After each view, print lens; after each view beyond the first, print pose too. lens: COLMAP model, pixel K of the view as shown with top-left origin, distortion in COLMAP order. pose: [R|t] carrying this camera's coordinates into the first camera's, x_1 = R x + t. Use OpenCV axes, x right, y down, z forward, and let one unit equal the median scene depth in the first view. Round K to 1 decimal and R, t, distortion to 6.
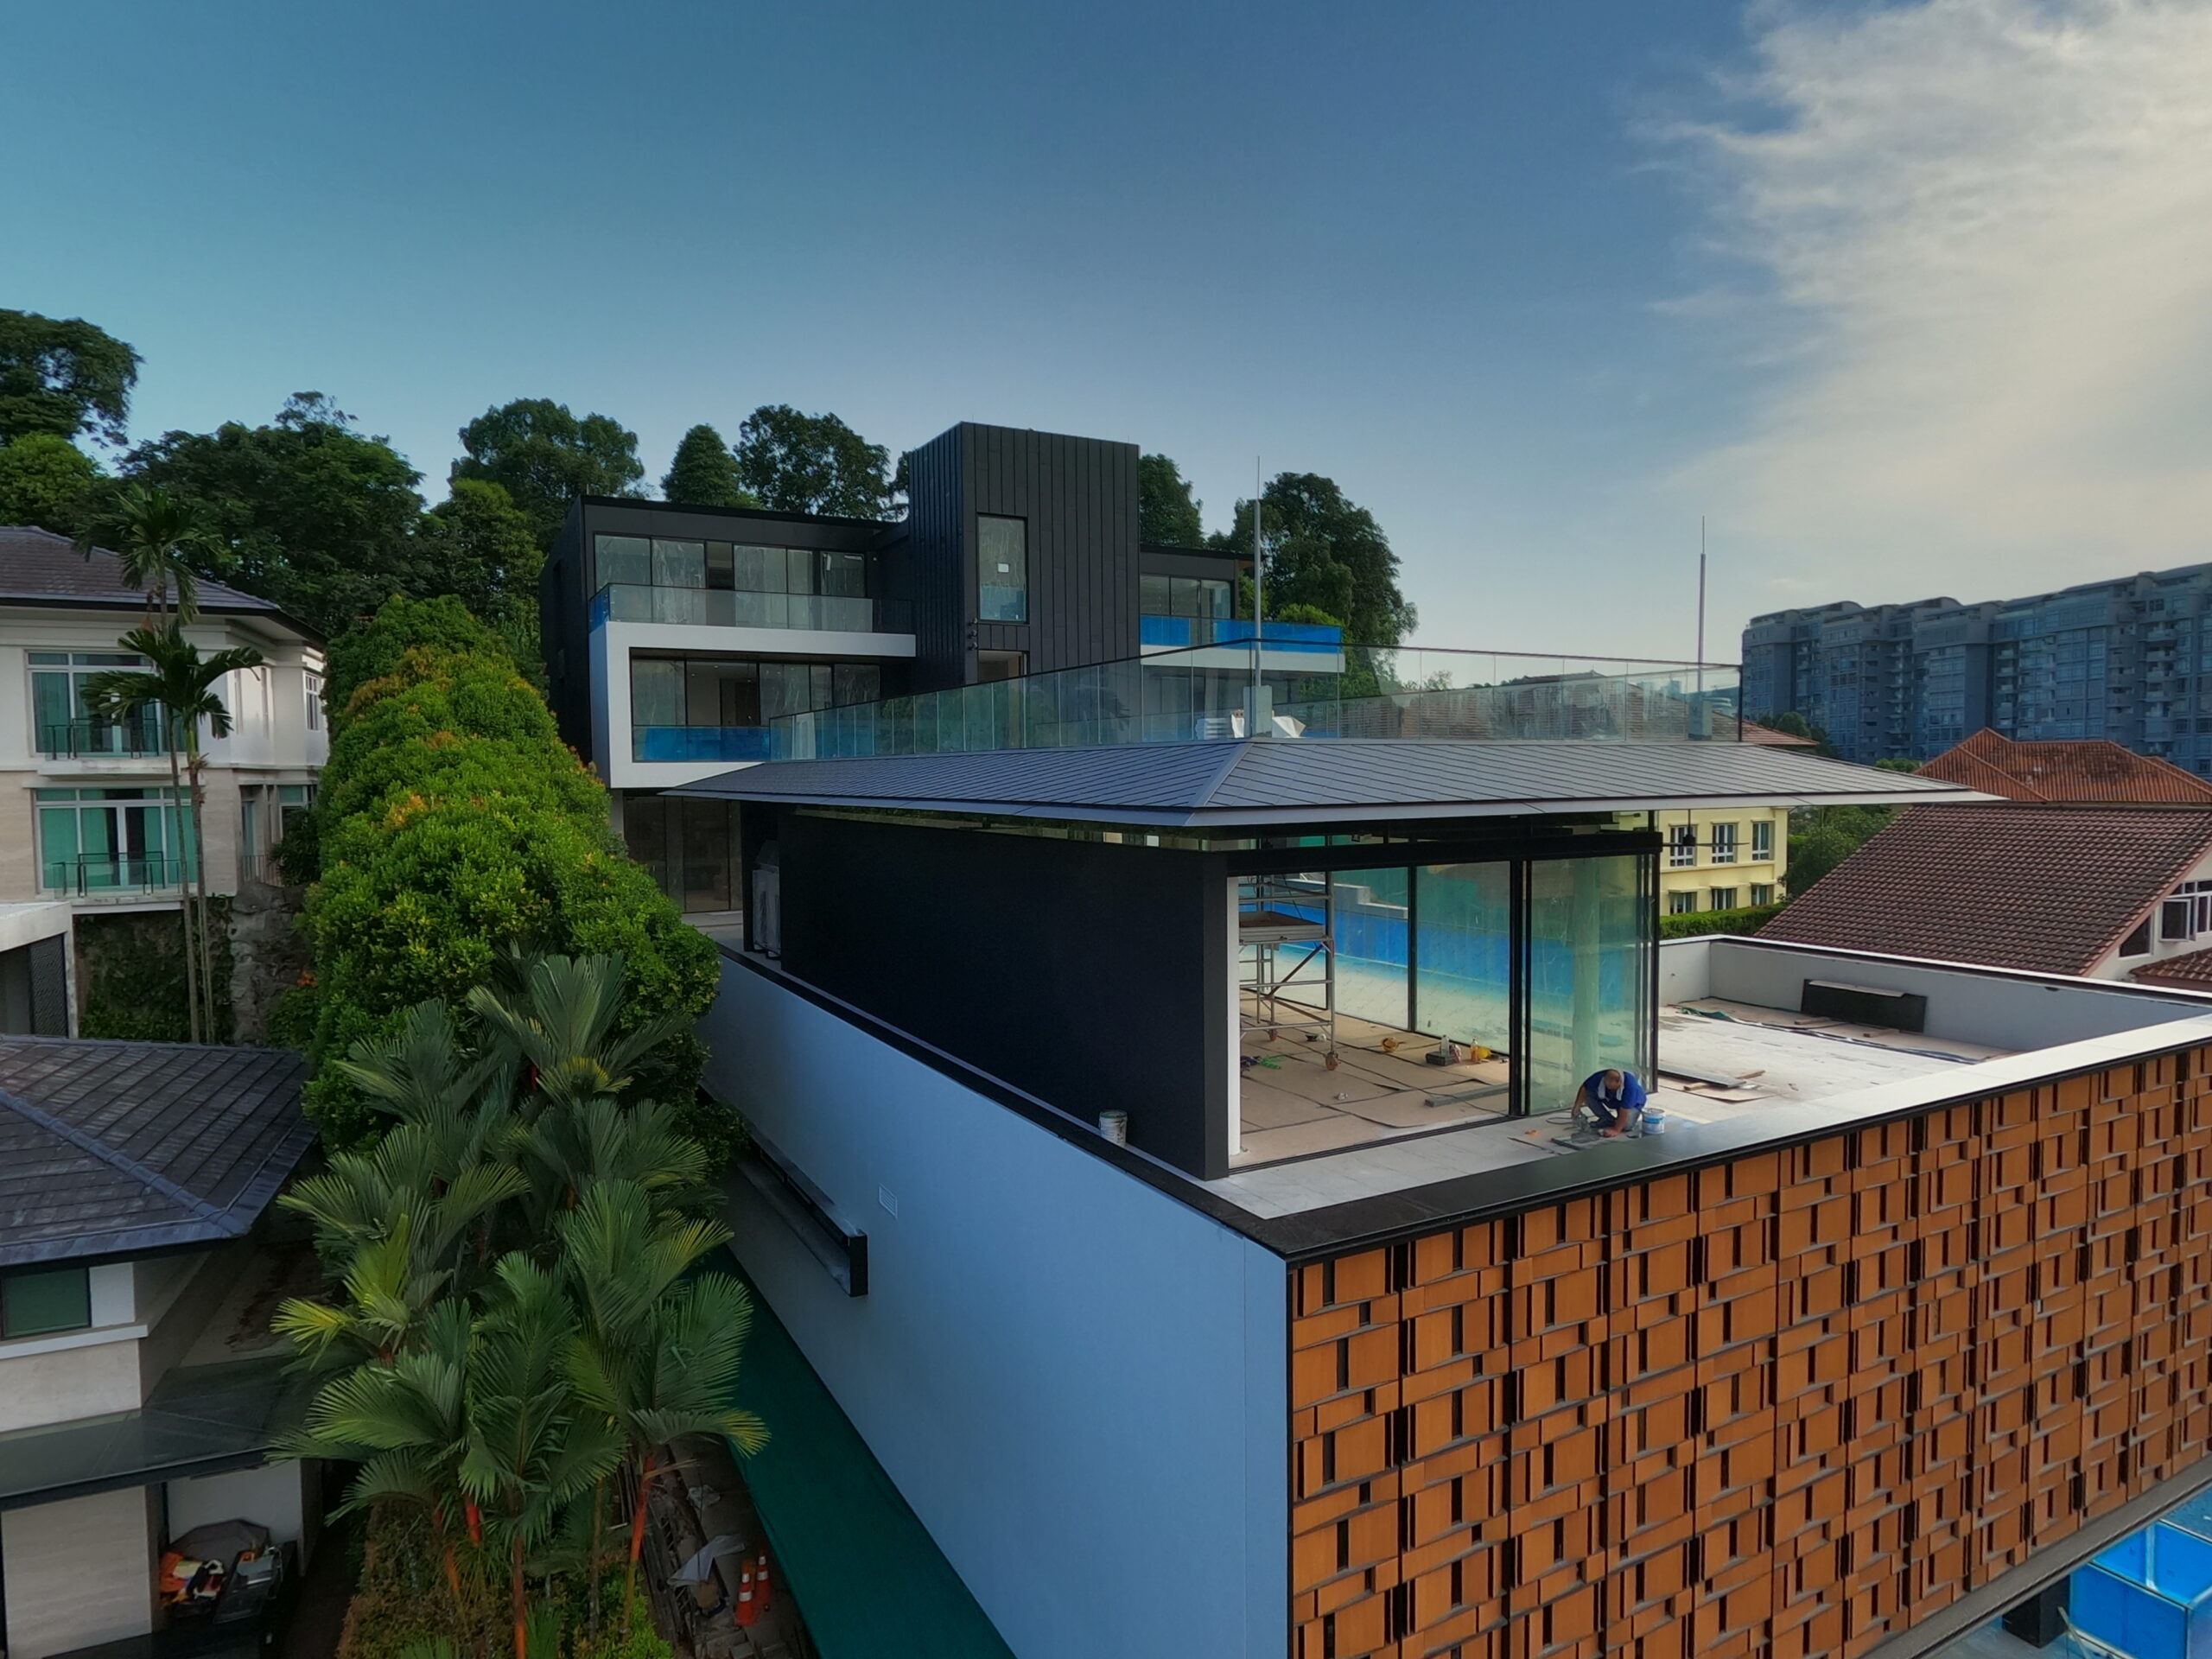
lens RADIAL K [[1274.9, 0, 1108.0], [0, 1274.9, 828.7], [0, 0, 1]] dist [0.006610, 0.001366]
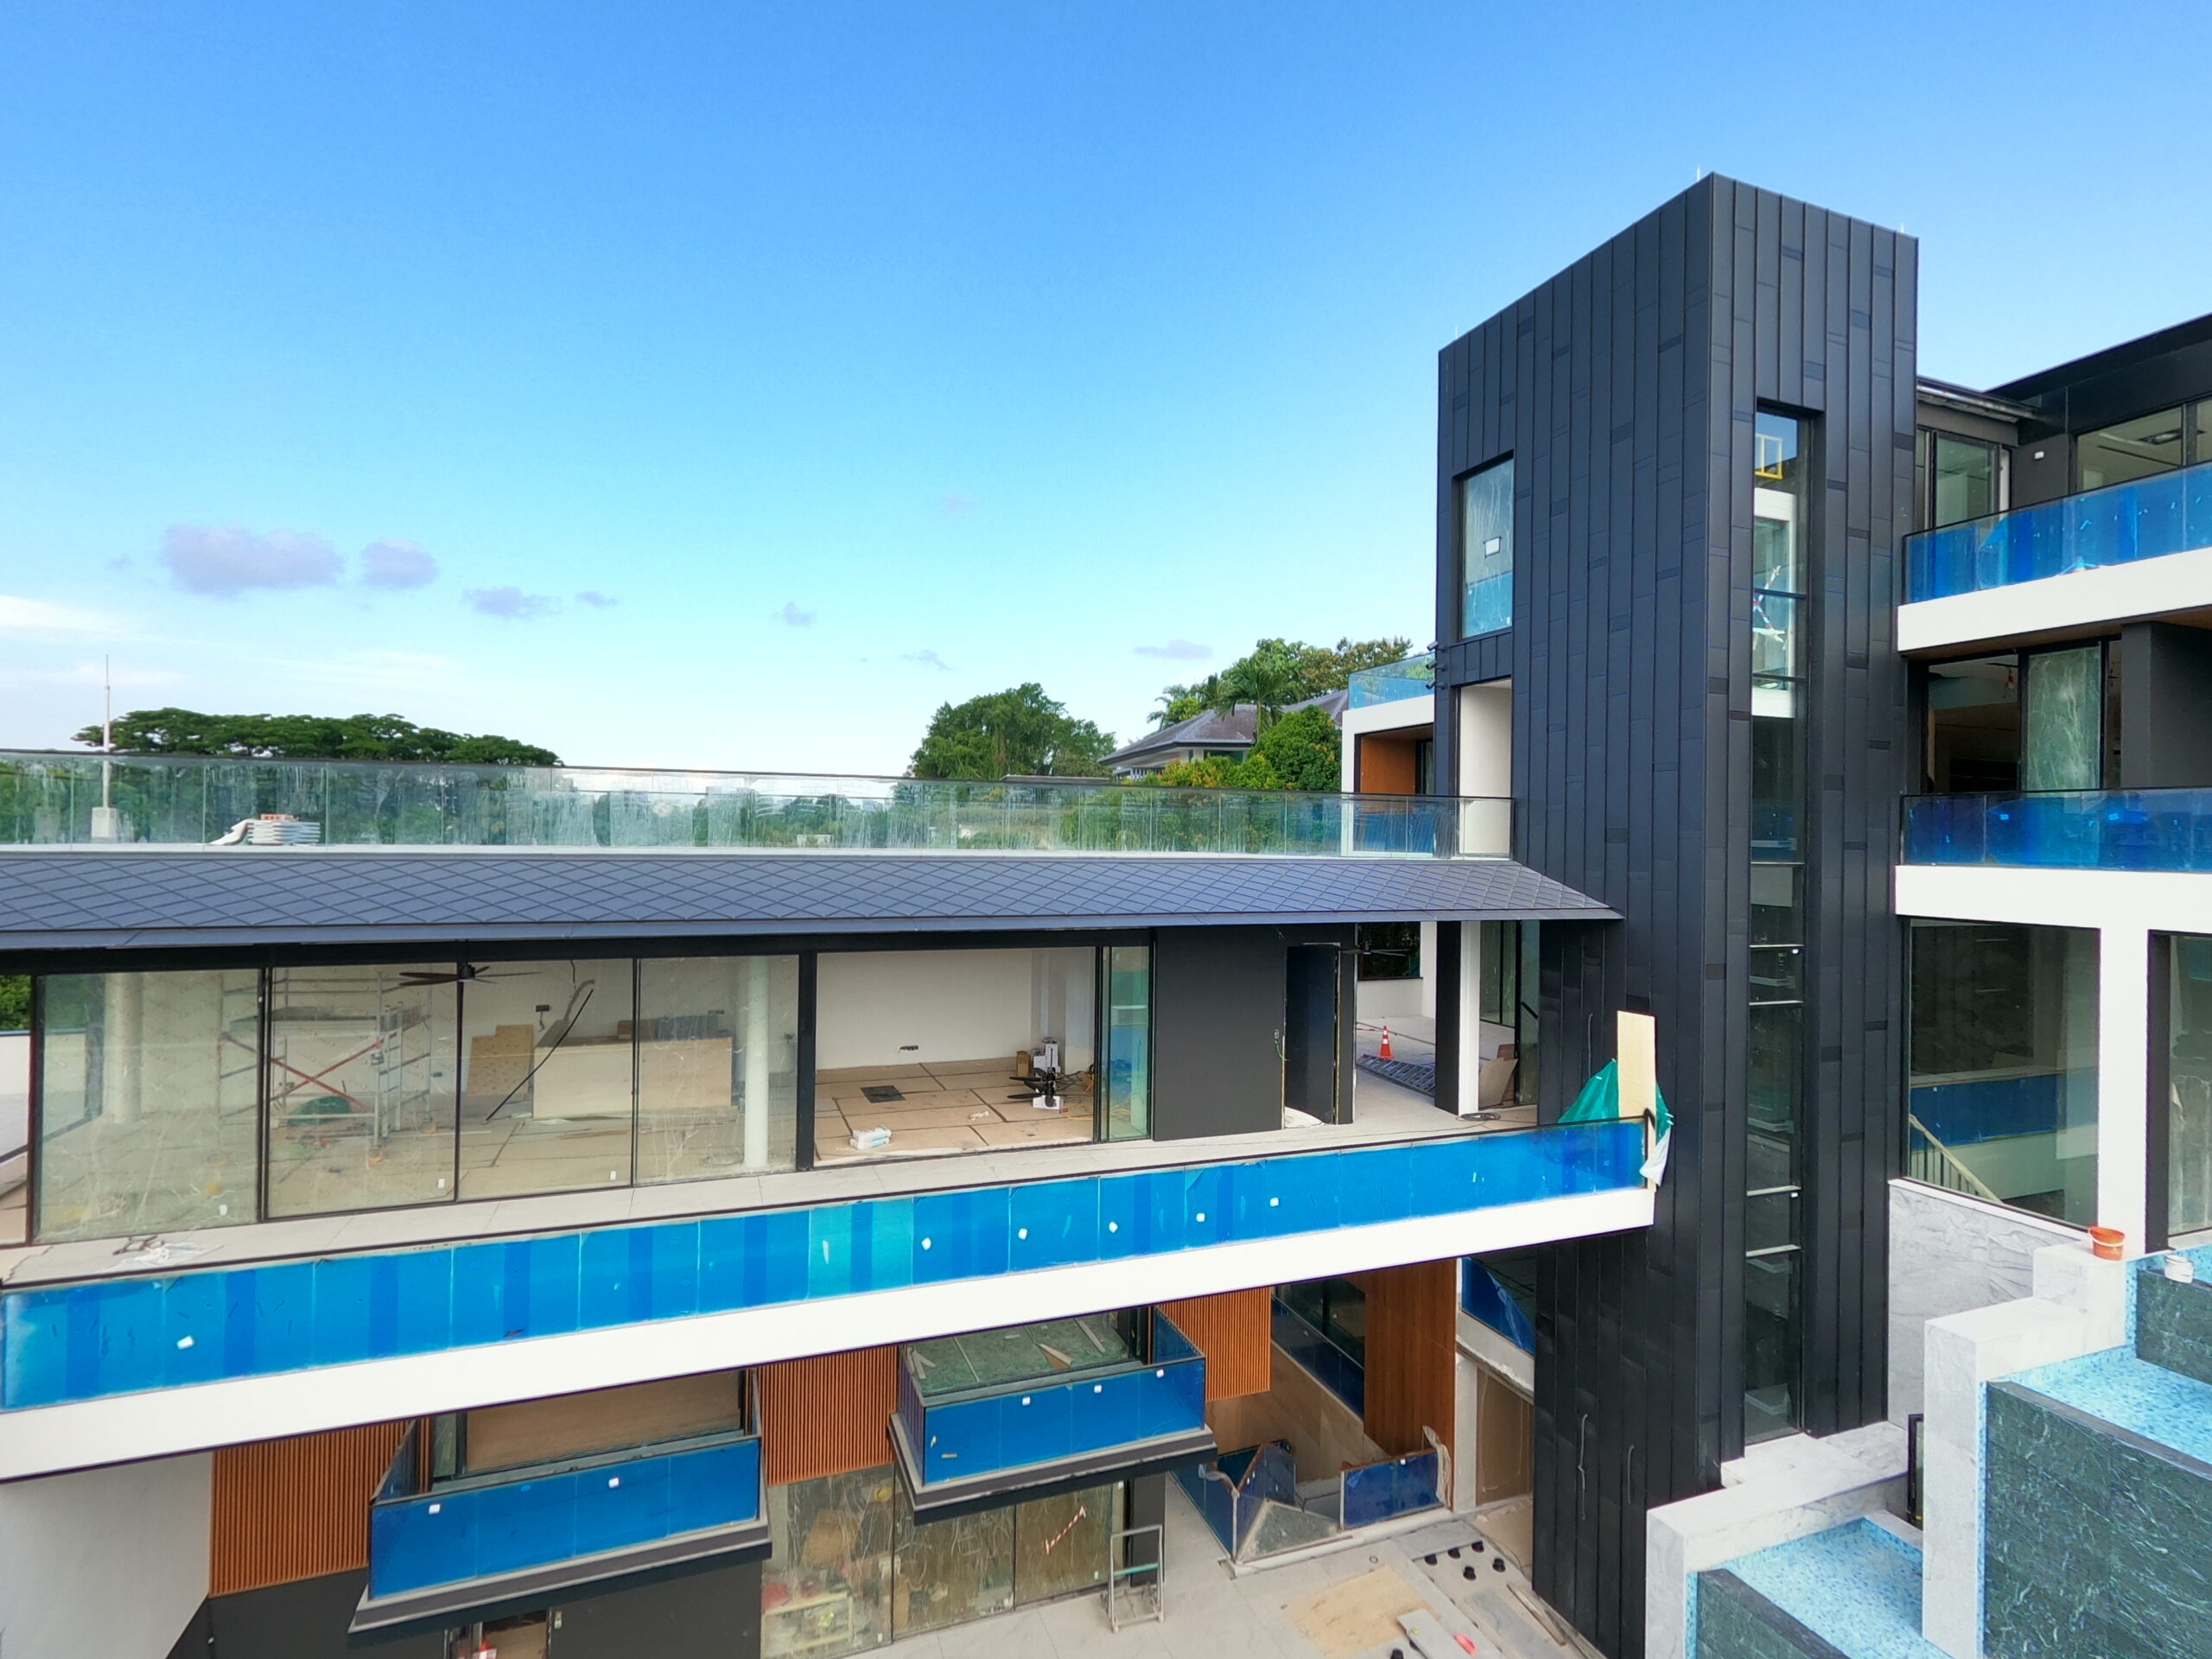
lens RADIAL K [[1052.9, 0, 1101.6], [0, 1052.9, 823.0], [0, 0, 1]] dist [-0.000012, 0.001092]
pose [[-0.134600, -0.000572, -0.990900, 0.172234], [-0.058461, 0.998263, 0.007365, -0.024360], [0.989174, 0.058920, -0.134400, 0.341930]]
